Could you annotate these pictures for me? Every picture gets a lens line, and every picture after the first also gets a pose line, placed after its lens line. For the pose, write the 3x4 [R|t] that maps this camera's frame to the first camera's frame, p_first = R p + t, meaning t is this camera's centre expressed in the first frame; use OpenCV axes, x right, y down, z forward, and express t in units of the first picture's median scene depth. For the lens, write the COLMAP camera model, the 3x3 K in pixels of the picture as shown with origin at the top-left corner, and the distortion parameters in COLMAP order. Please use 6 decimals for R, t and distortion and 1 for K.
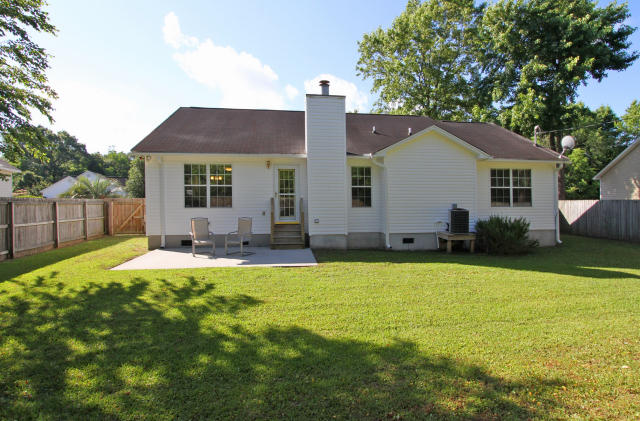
lens RADIAL K [[364.3, 0, 320.0], [0, 364.3, 211.4], [0, 0, 1]] dist [-0.005558, 0.001652]
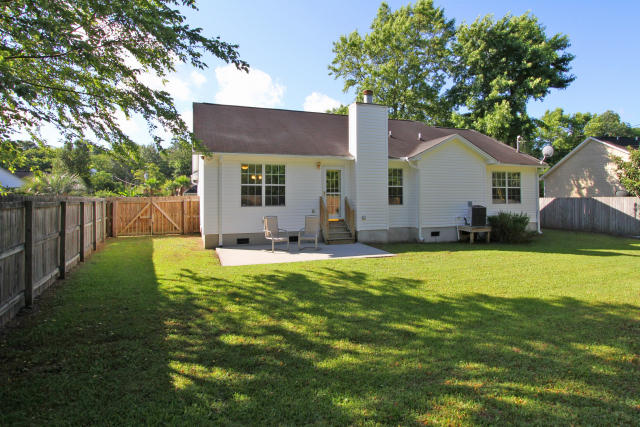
lens RADIAL K [[387.6, 0, 320.0], [0, 387.6, 211.1], [0, 0, 1]] dist [-0.016785, 0.002389]
pose [[0.975238, -0.010915, 0.220890, -0.370211], [0.009679, 0.999931, 0.006678, -0.002467], [-0.220948, -0.004374, 0.975276, -0.103237]]
